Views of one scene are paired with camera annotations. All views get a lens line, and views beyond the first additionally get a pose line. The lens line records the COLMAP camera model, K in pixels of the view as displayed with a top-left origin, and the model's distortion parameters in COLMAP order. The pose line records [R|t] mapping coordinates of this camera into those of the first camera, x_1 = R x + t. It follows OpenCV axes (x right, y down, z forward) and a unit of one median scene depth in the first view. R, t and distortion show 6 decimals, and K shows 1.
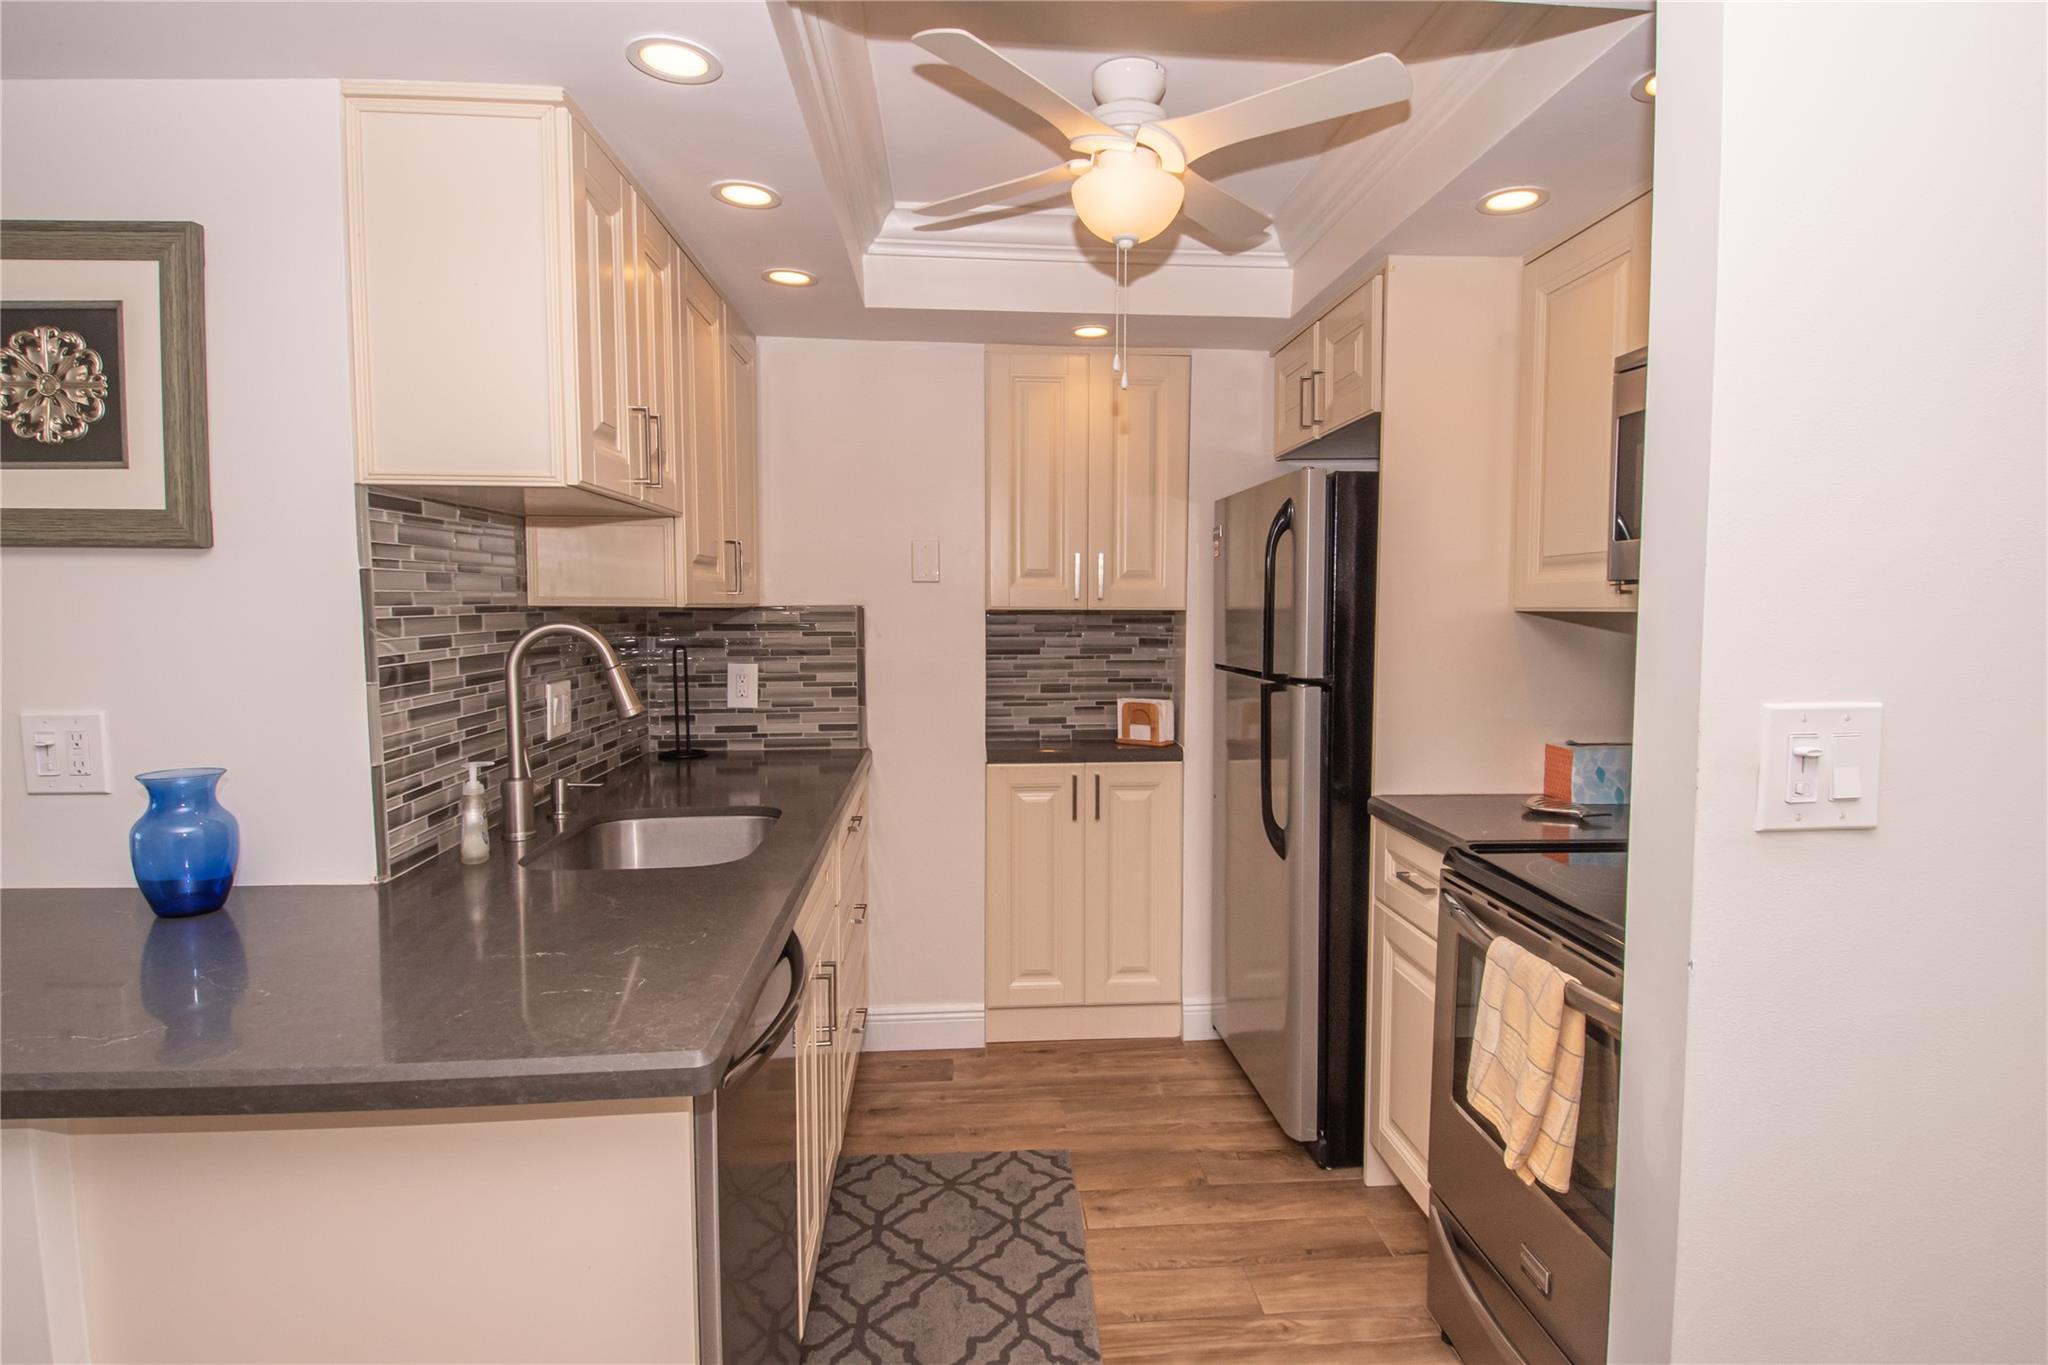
lens RADIAL K [[1054.2, 0, 1046.7], [0, 1054.2, 675.1], [0, 0, 1]] dist [0.042629, -0.051392]
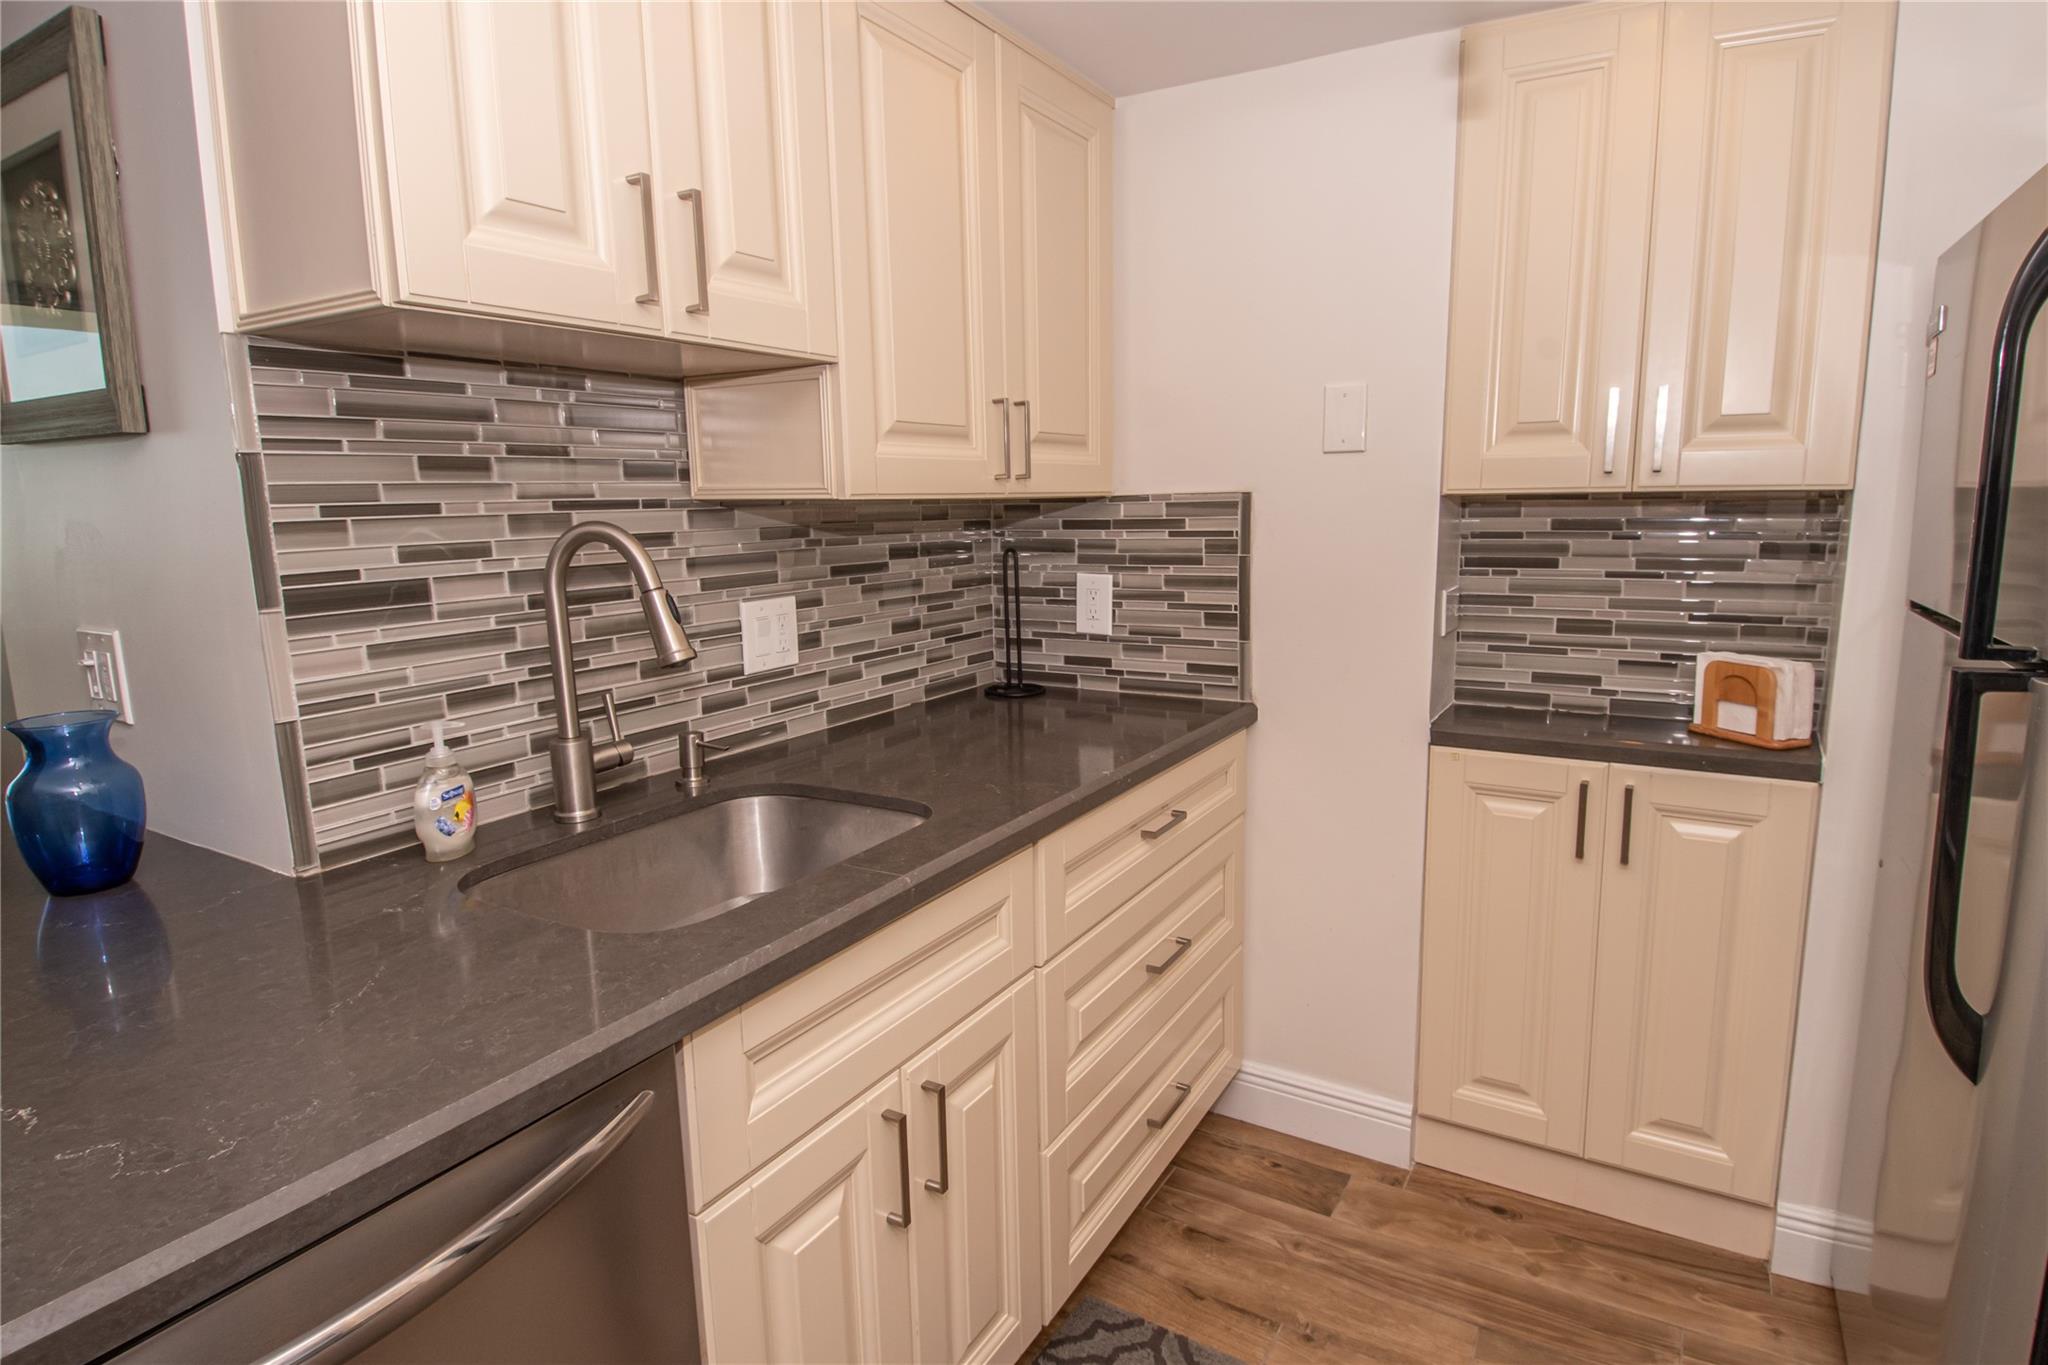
lens RADIAL K [[1074.5, 0, 1061.5], [0, 1074.5, 674.0], [0, 0, 1]] dist [0.036958, -0.049737]
pose [[0.819437, 0.079124, -0.567681, 0.155417], [-0.022056, 0.994045, 0.106715, -0.026218], [0.572744, -0.074925, 0.816303, 0.453636]]
